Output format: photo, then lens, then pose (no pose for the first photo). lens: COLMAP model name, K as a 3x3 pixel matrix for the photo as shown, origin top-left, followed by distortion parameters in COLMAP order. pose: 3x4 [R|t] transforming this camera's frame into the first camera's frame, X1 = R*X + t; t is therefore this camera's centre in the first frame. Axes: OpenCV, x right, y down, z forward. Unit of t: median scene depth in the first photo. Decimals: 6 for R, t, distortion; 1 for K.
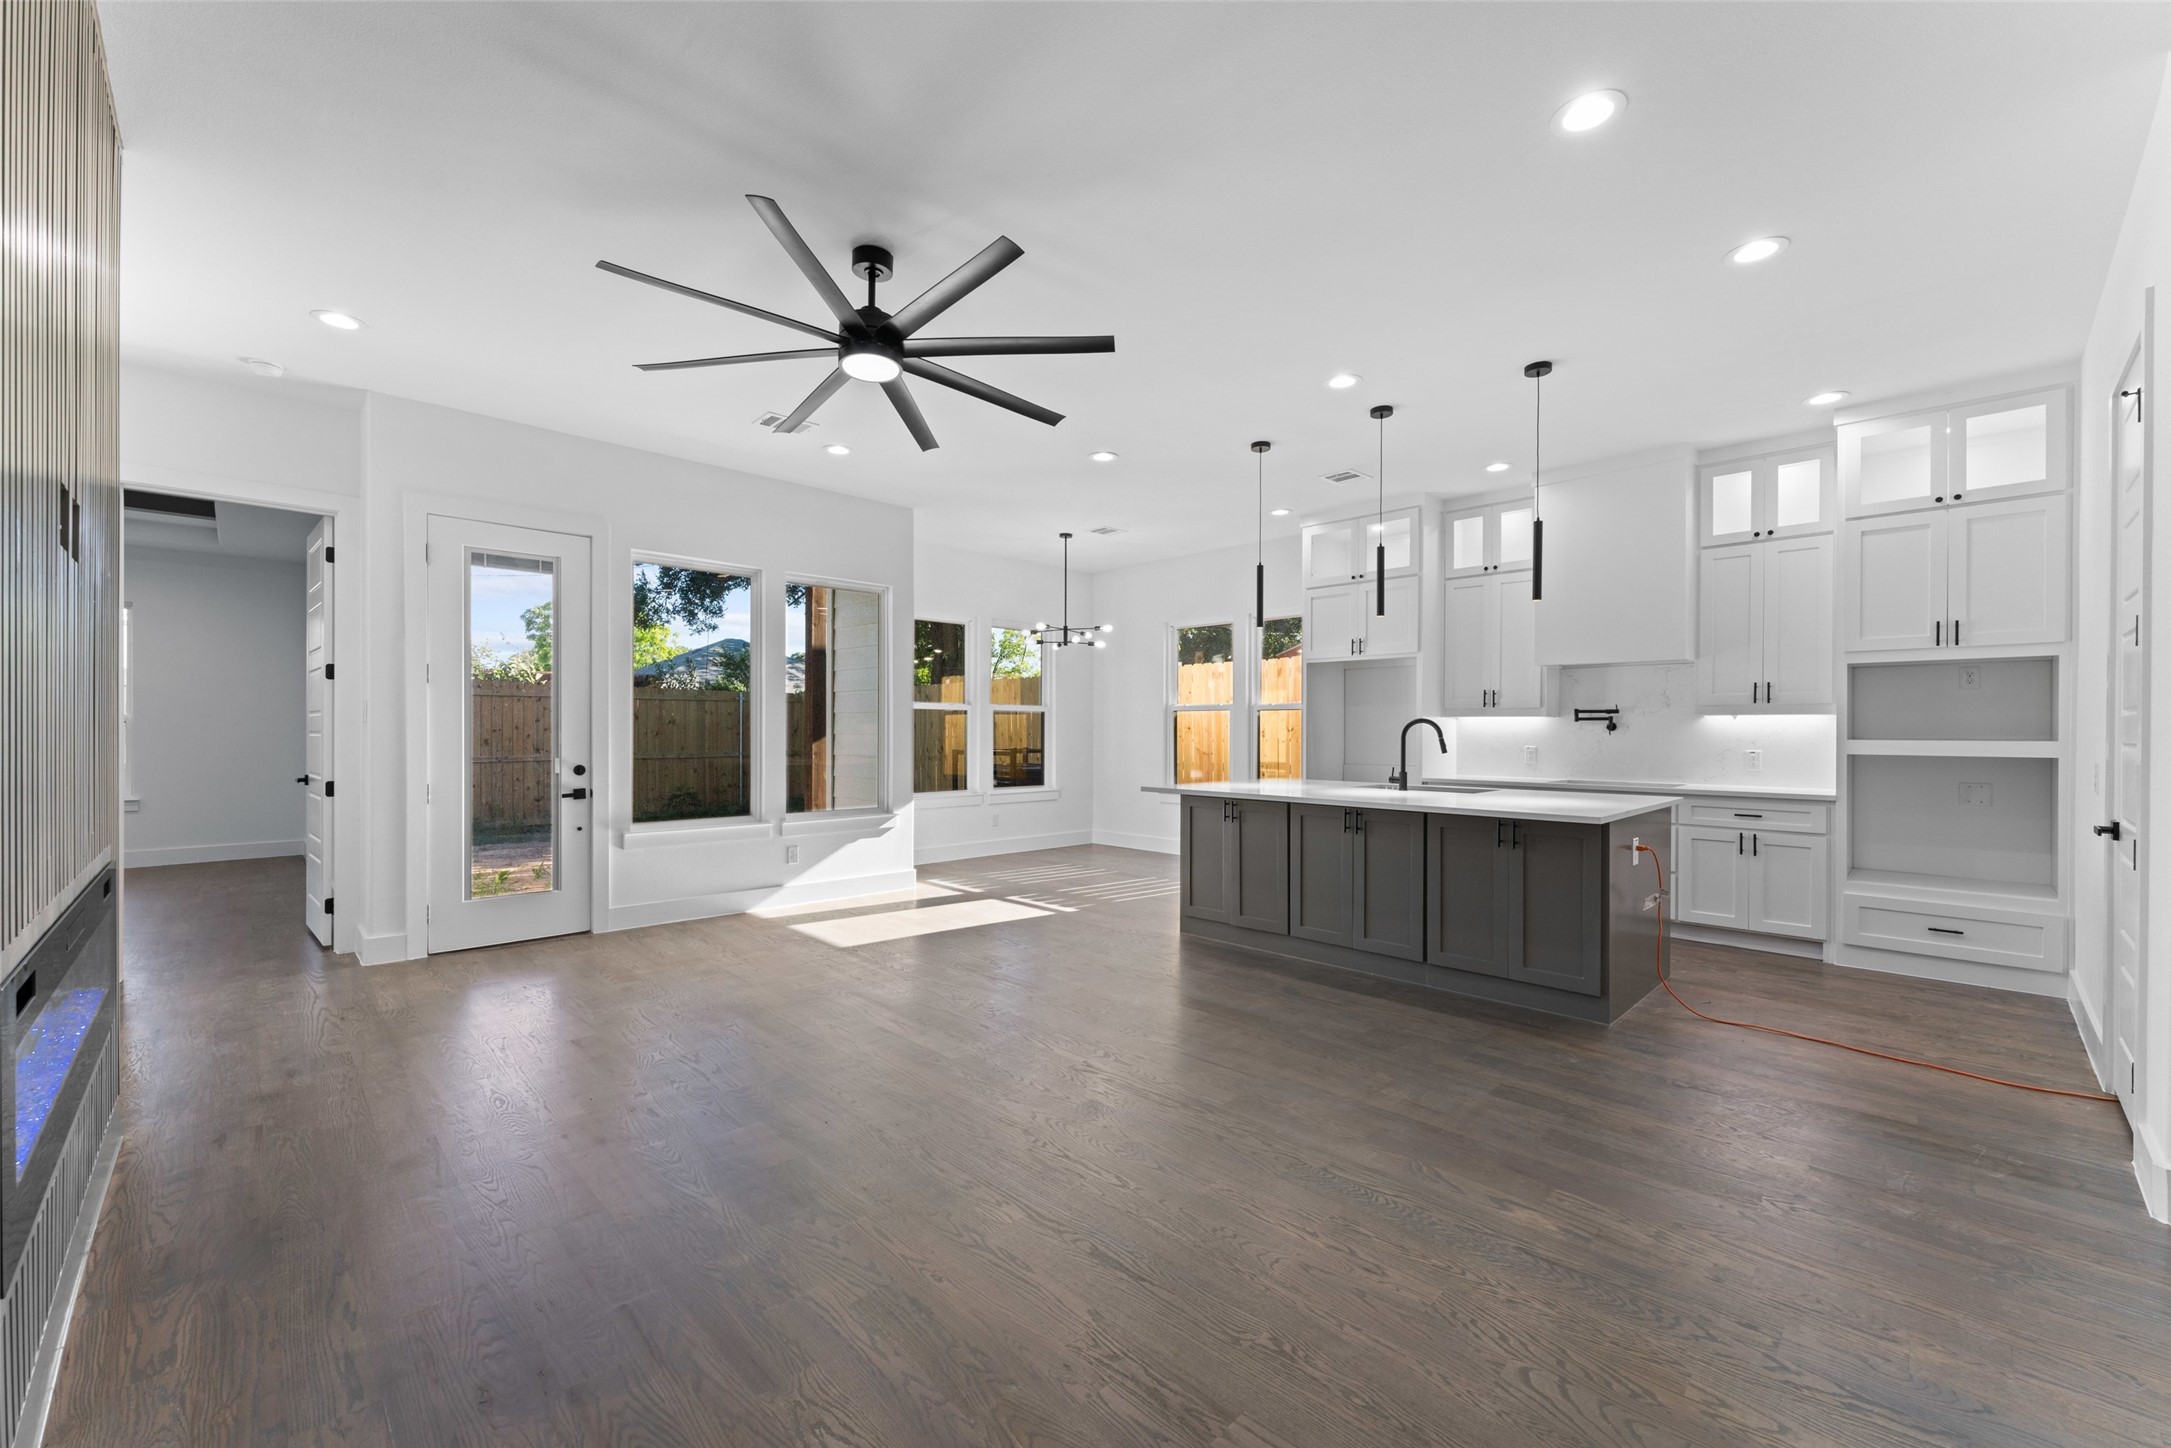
lens RADIAL K [[863.3, 0, 1076.6], [0, 863.3, 732.3], [0, 0, 1]] dist [-0.000276, 0.000378]
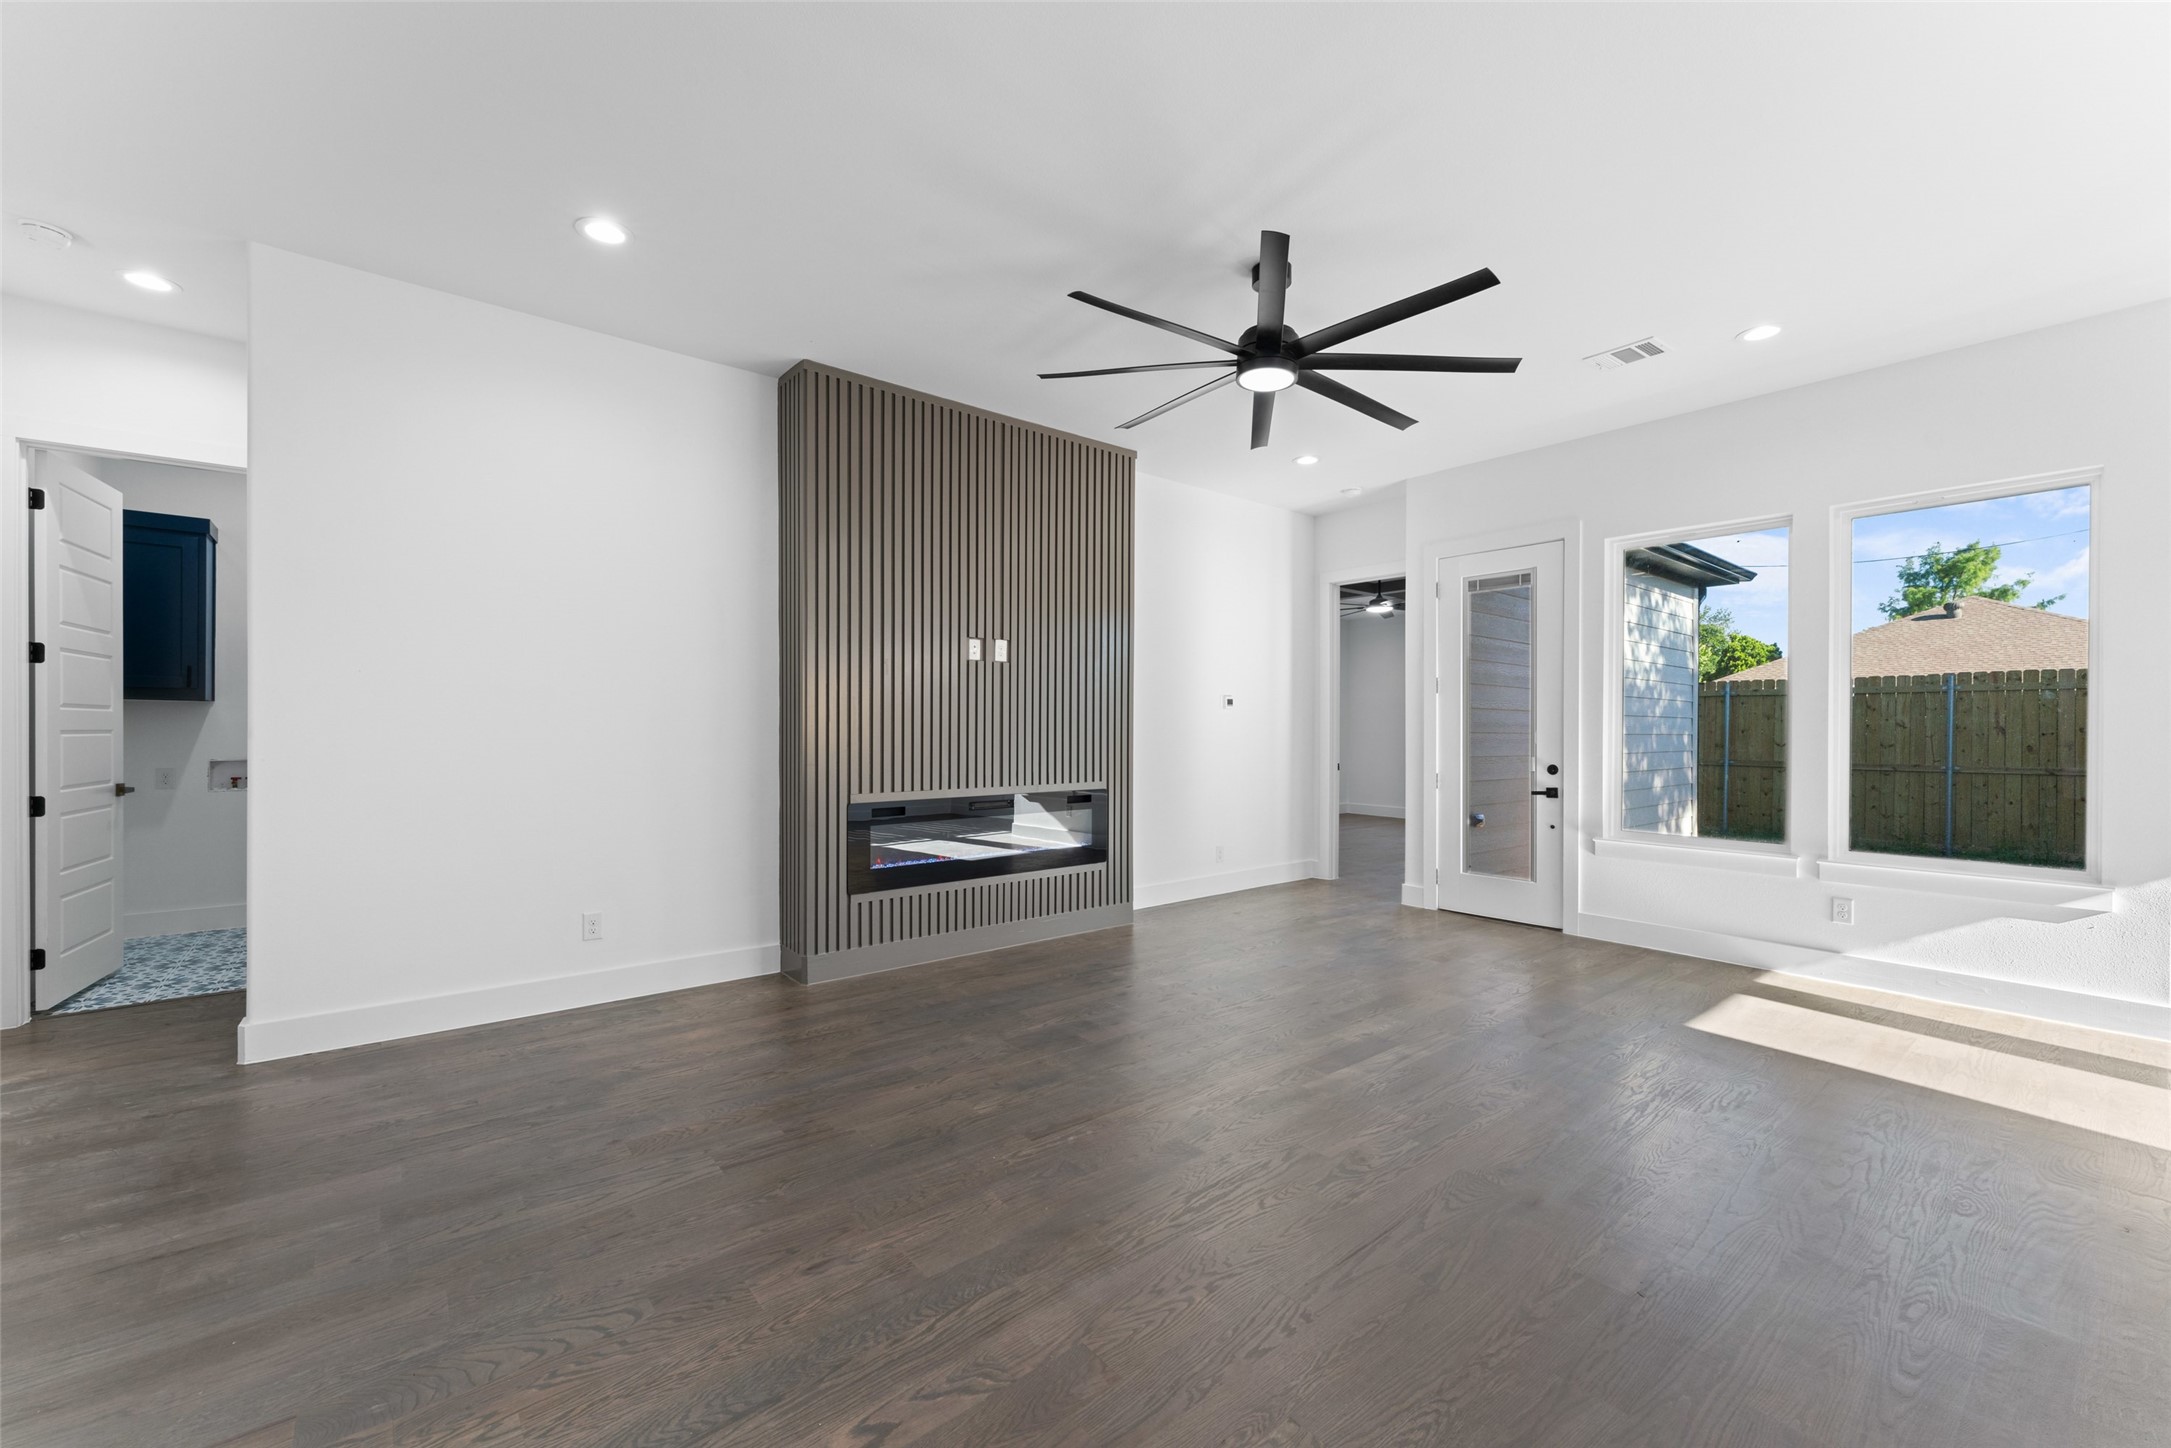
lens RADIAL K [[863.3, 0, 1071.6], [0, 863.3, 733.0], [0, 0, 1]] dist [-0.000276, 0.000378]
pose [[-0.094685, 0.001651, -0.995506, 0.508635], [-0.006342, 0.999977, 0.002262, 0.001548], [0.995487, 0.006527, -0.094673, 0.539973]]
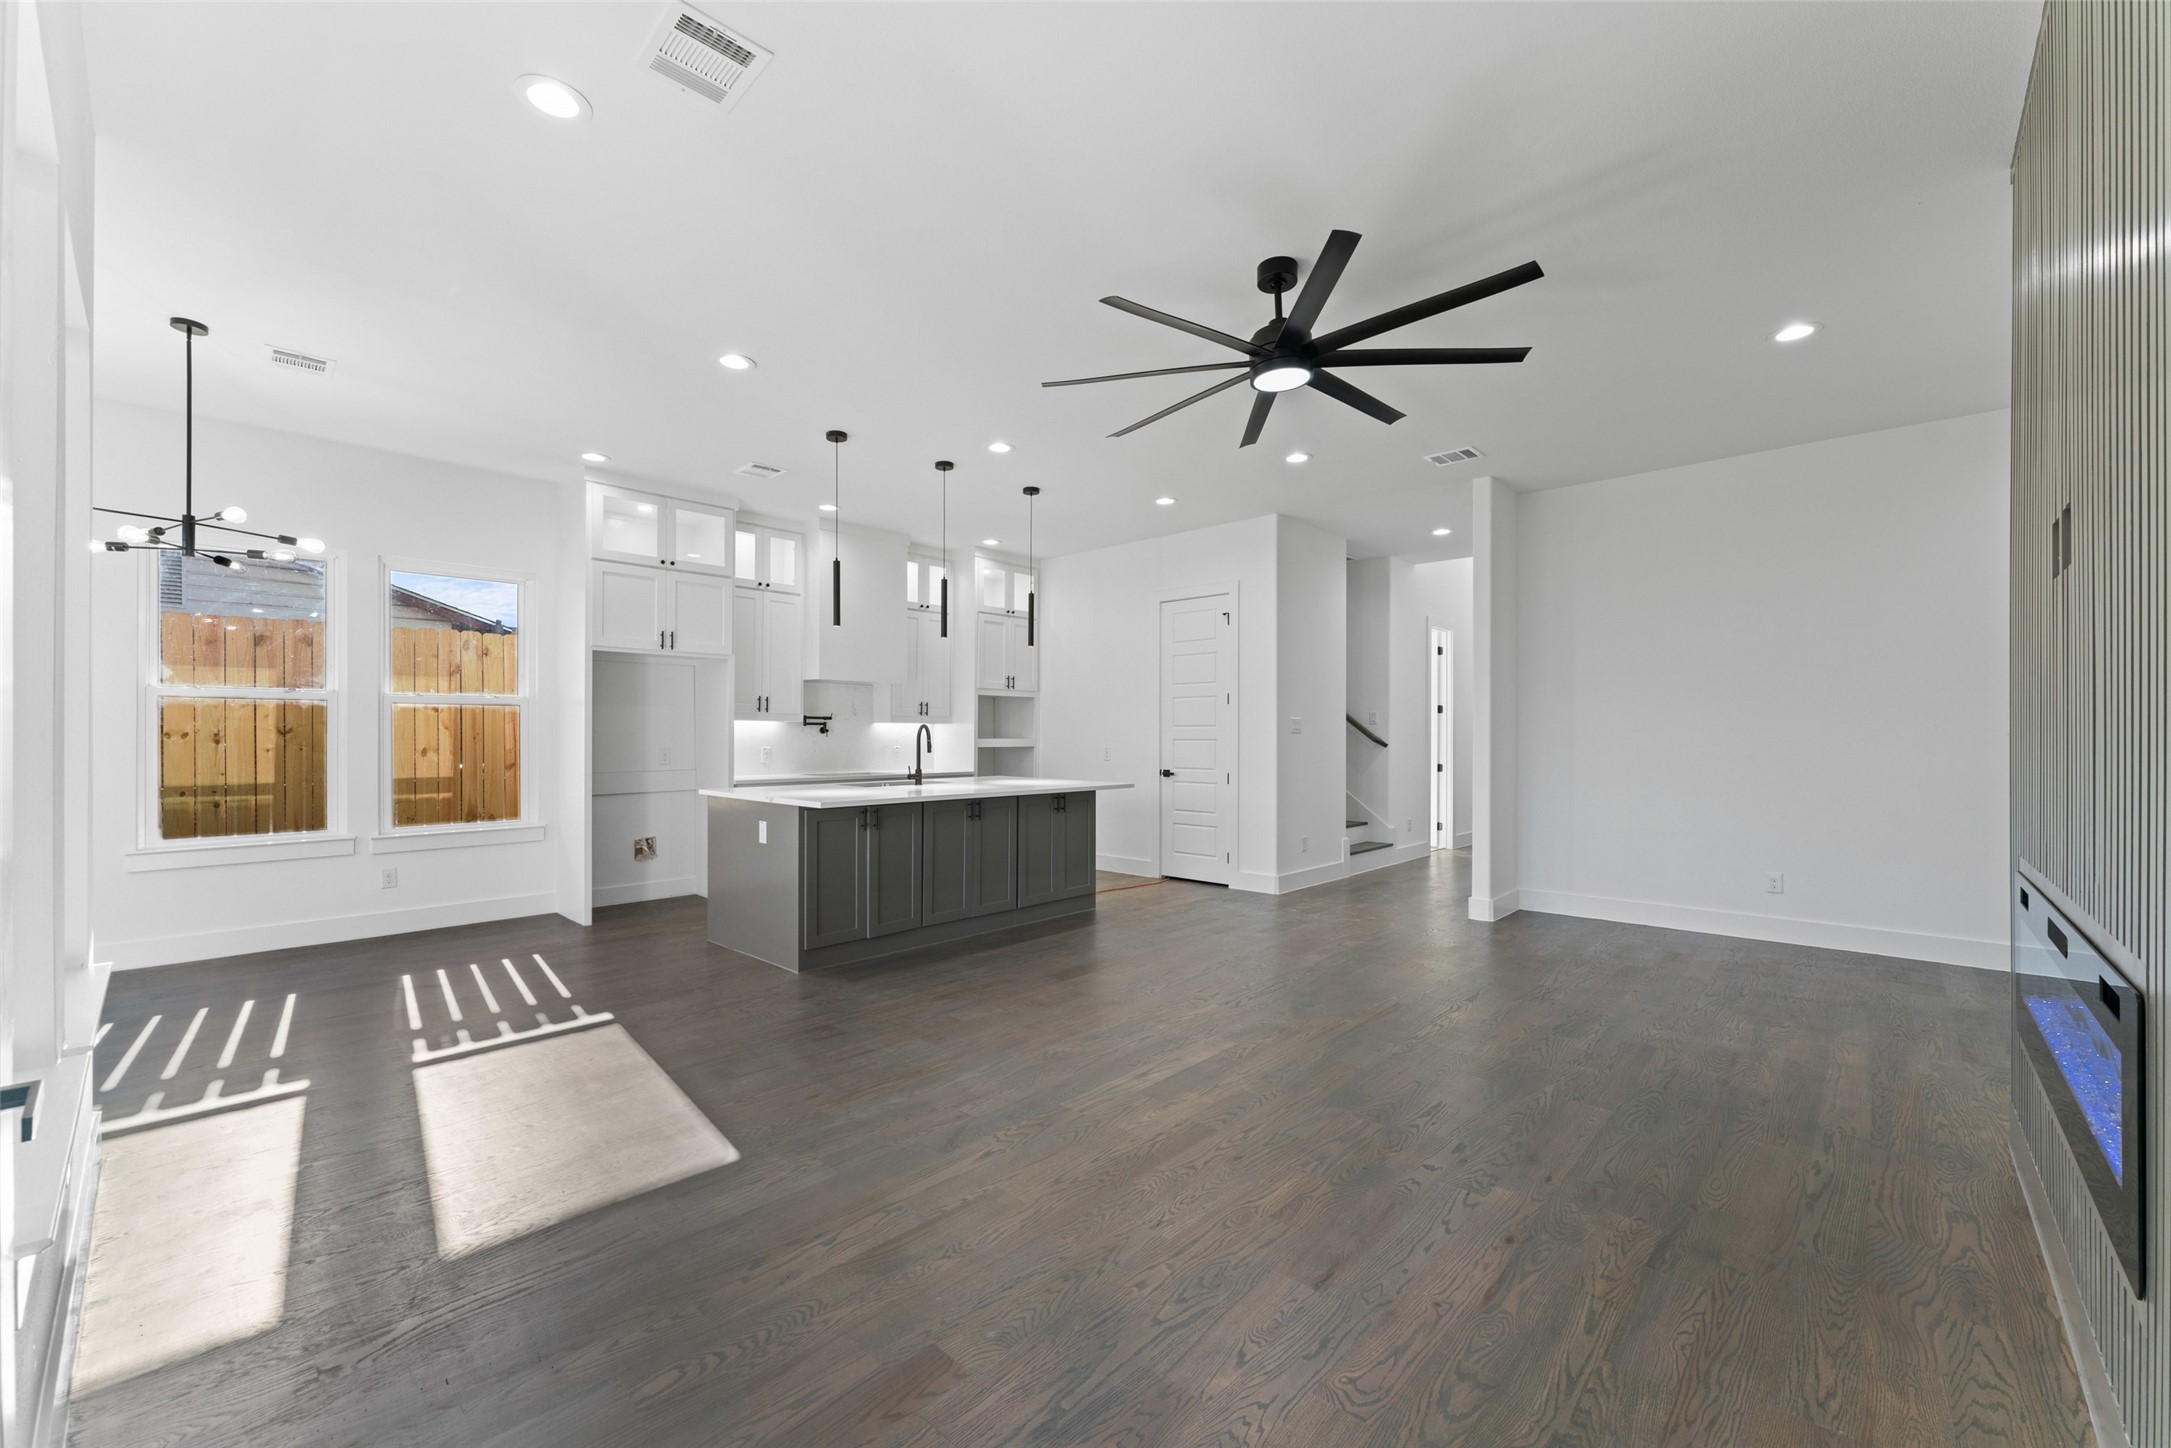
lens RADIAL K [[863.3, 0, 1077.4], [0, 863.3, 728.3], [0, 0, 1]] dist [-0.000276, 0.000378]
pose [[-0.045148, 0.003889, 0.998973, -0.774170], [-0.000441, 0.999992, -0.003913, -0.005214], [-0.998980, -0.000617, -0.045146, 0.800941]]
